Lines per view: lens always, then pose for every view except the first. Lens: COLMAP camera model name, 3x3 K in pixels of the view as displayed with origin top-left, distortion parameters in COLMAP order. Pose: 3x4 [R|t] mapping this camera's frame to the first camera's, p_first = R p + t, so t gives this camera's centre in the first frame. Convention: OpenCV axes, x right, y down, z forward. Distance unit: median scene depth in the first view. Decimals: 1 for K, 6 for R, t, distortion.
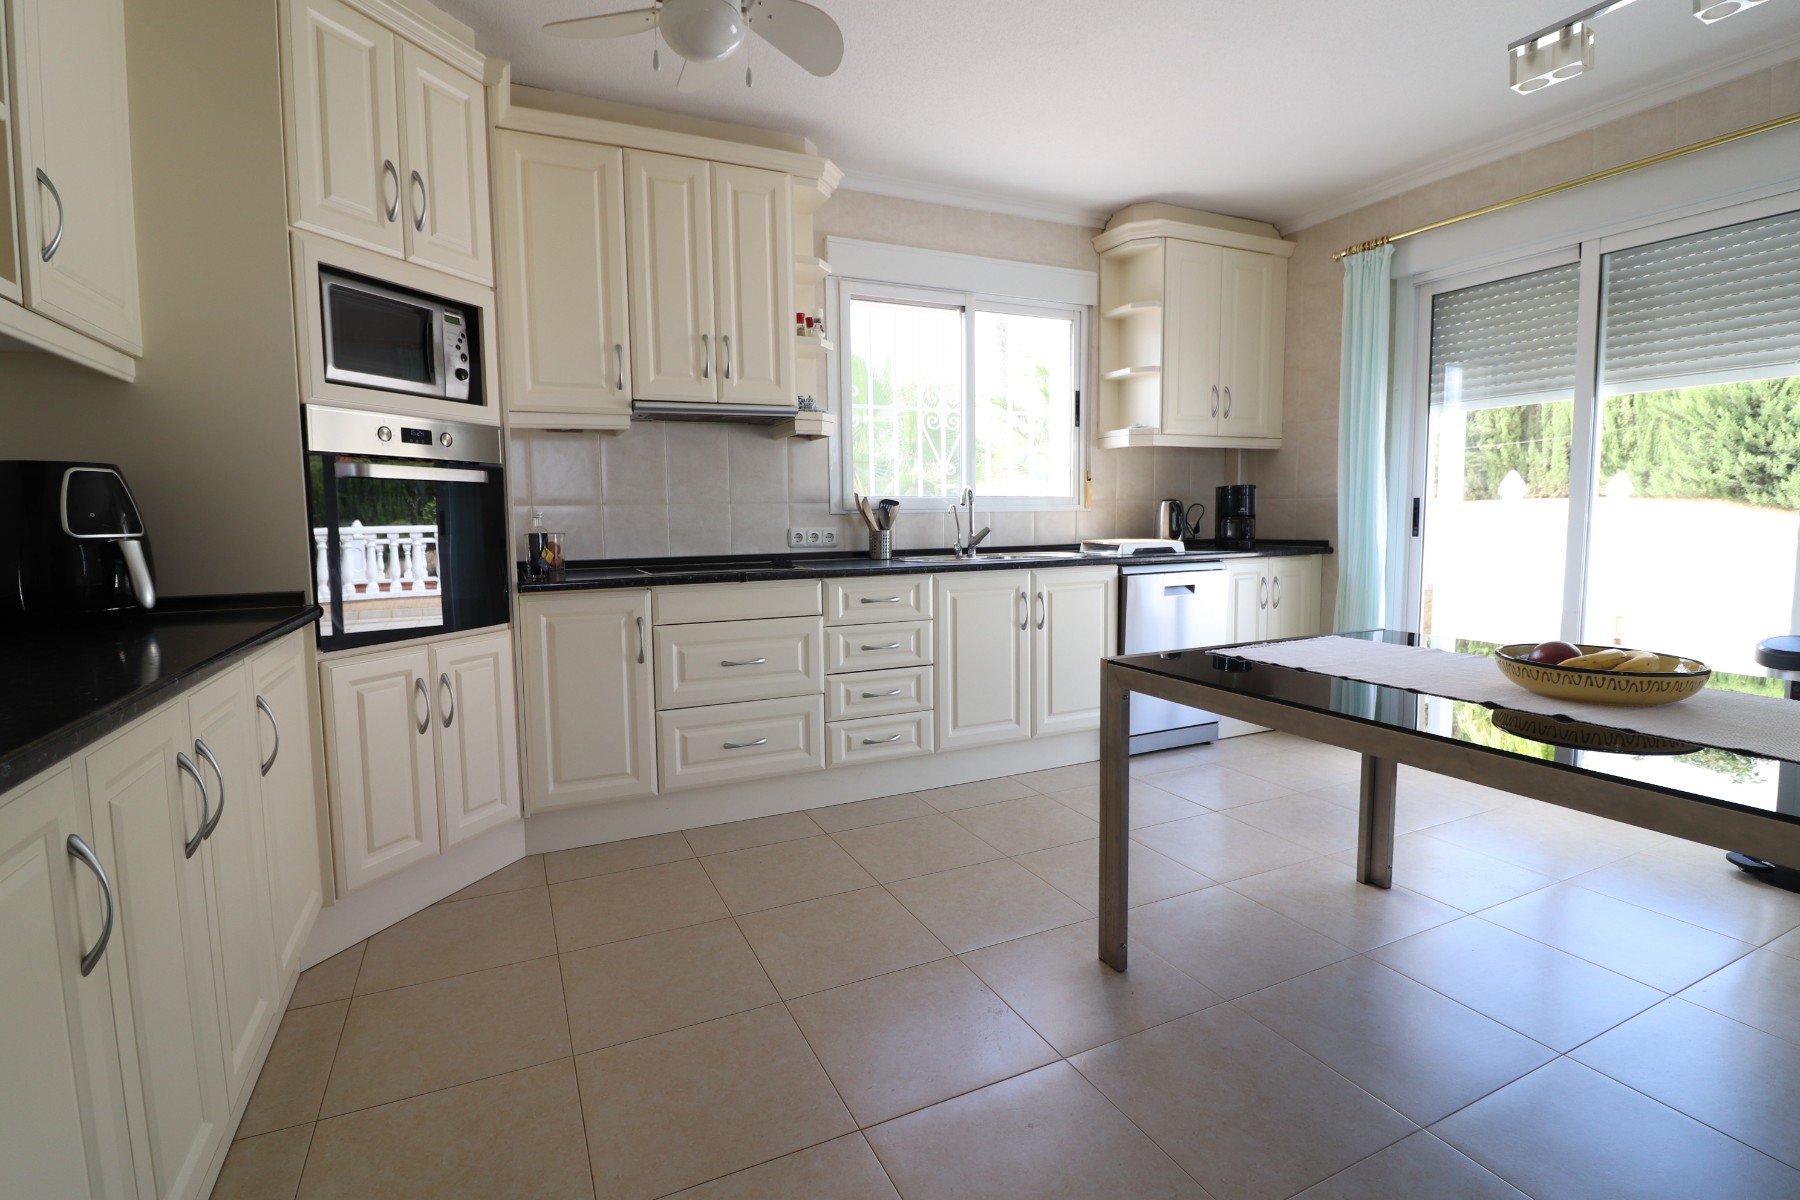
lens RADIAL K [[840.9, 0, 895.2], [0, 840.9, 586.6], [0, 0, 1]] dist [-0.006788, -0.007178]
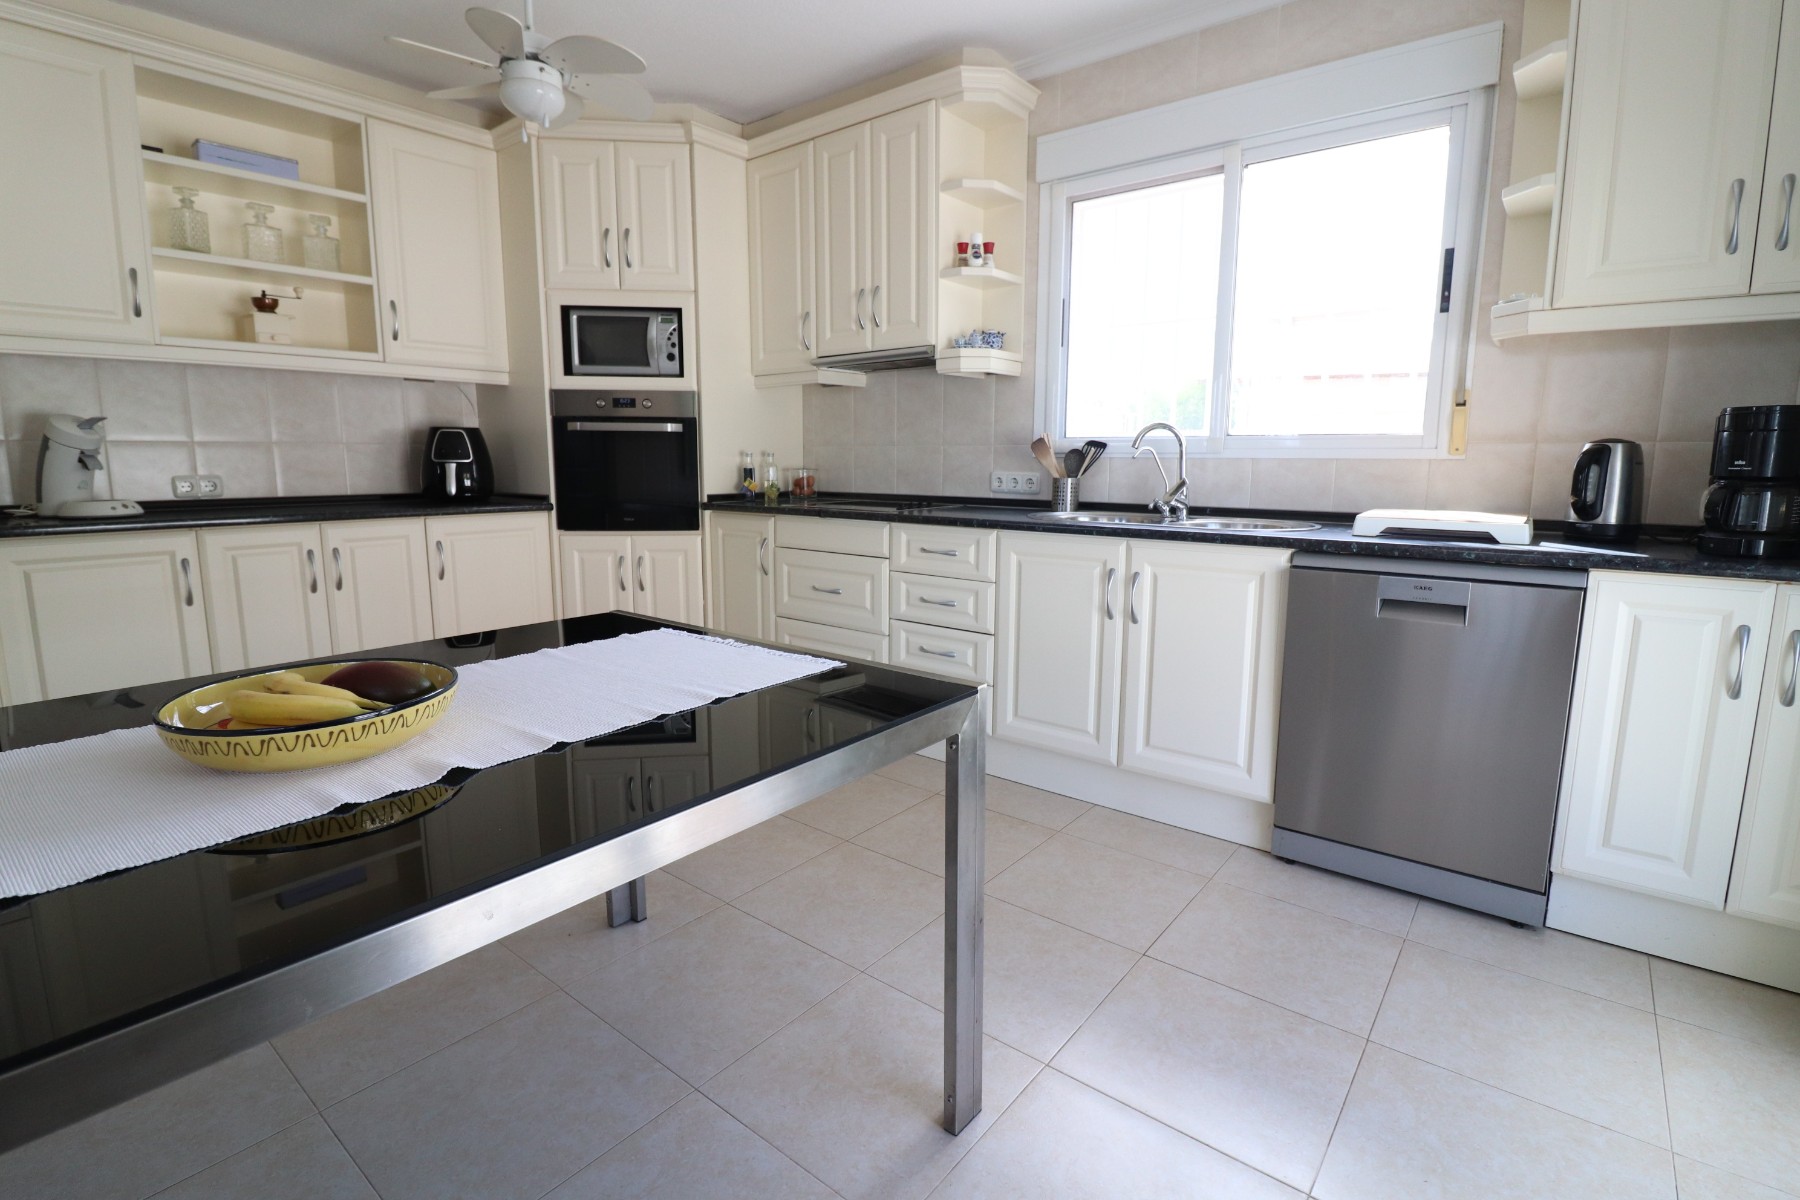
lens RADIAL K [[840.9, 0, 891.6], [0, 840.9, 587.7], [0, 0, 1]] dist [-0.006788, -0.007178]
pose [[0.430471, 0.154034, -0.889364, 0.740776], [-0.087092, 0.987822, 0.128933, -0.055910], [0.898393, 0.021954, 0.438644, 0.513484]]
